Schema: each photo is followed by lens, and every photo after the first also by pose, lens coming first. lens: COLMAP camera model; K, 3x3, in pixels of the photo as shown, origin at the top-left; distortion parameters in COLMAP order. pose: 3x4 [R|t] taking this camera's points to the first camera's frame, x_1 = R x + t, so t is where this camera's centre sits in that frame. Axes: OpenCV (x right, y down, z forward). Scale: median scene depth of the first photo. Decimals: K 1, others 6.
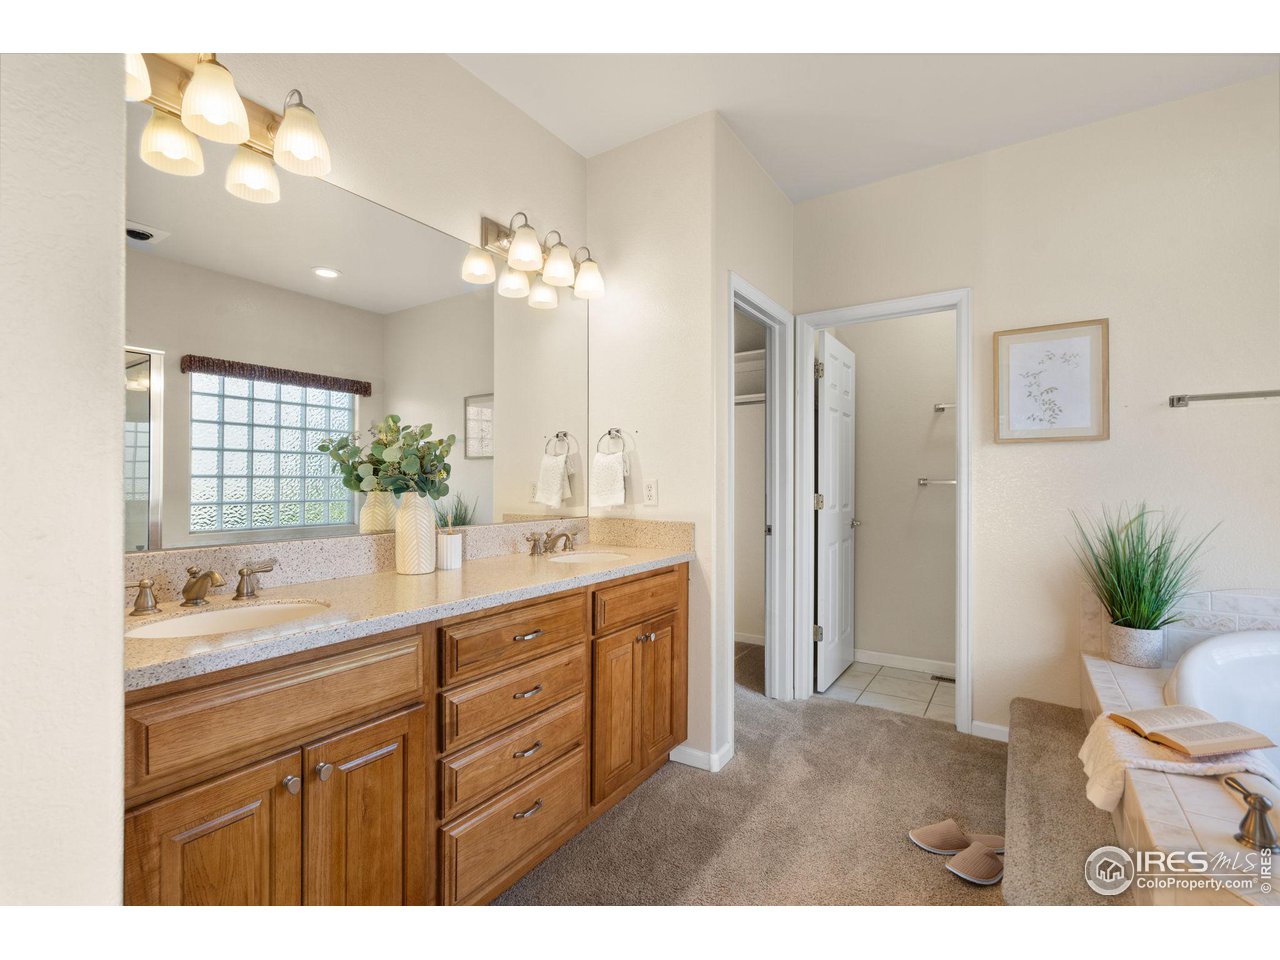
lens RADIAL K [[584.3, 0, 629.8], [0, 584.3, 476.5], [0, 0, 1]] dist [-0.002792, -0.000255]
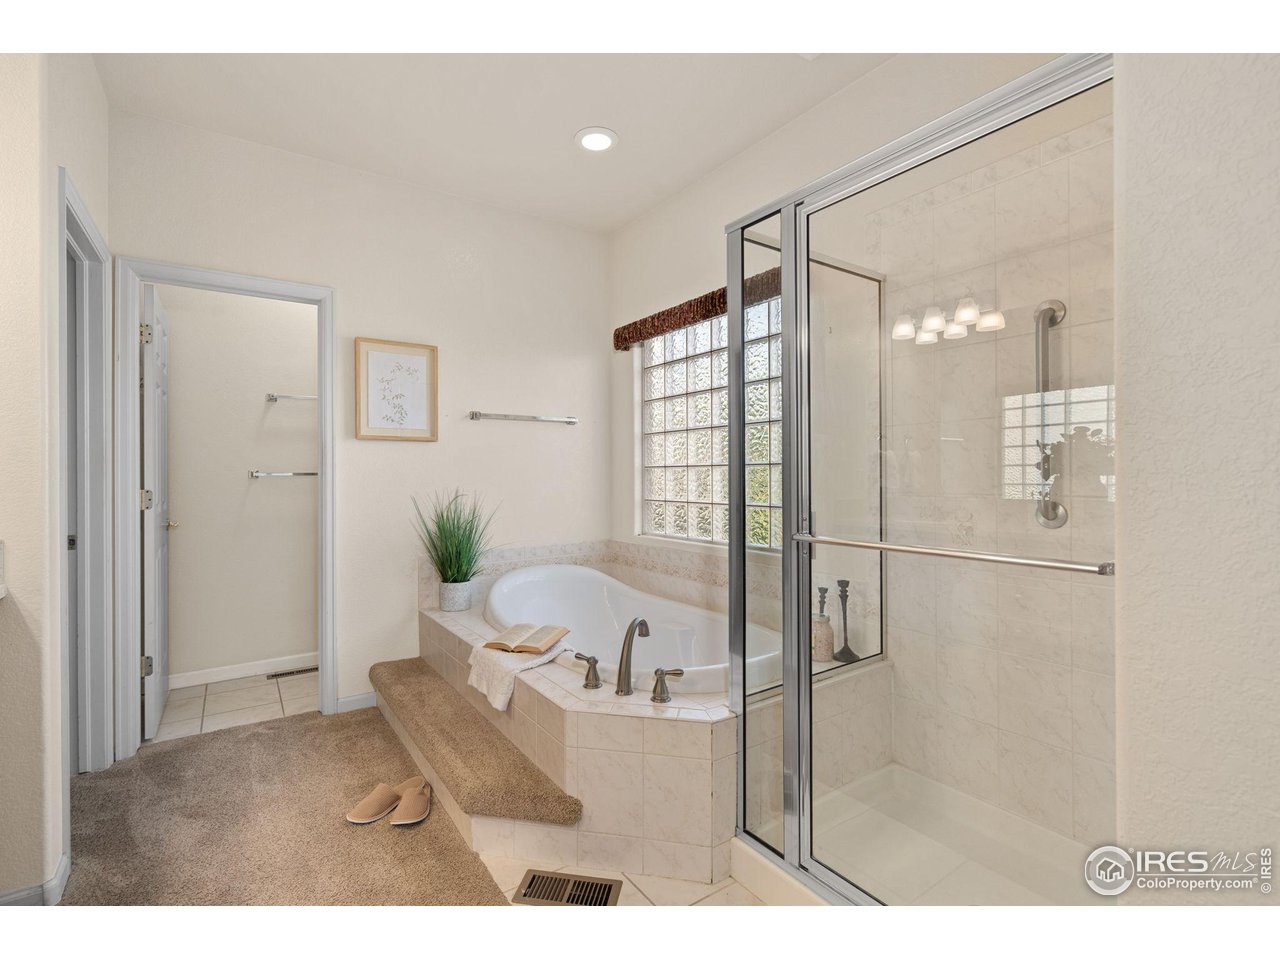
lens RADIAL K [[584.3, 0, 629.8], [0, 584.3, 476.5], [0, 0, 1]] dist [-0.002792, -0.000255]
pose [[0.369583, -0.007803, 0.929165, -0.215272], [-0.003337, 0.999947, 0.009725, 0.001414], [-0.929192, -0.006695, 0.369538, 0.127268]]
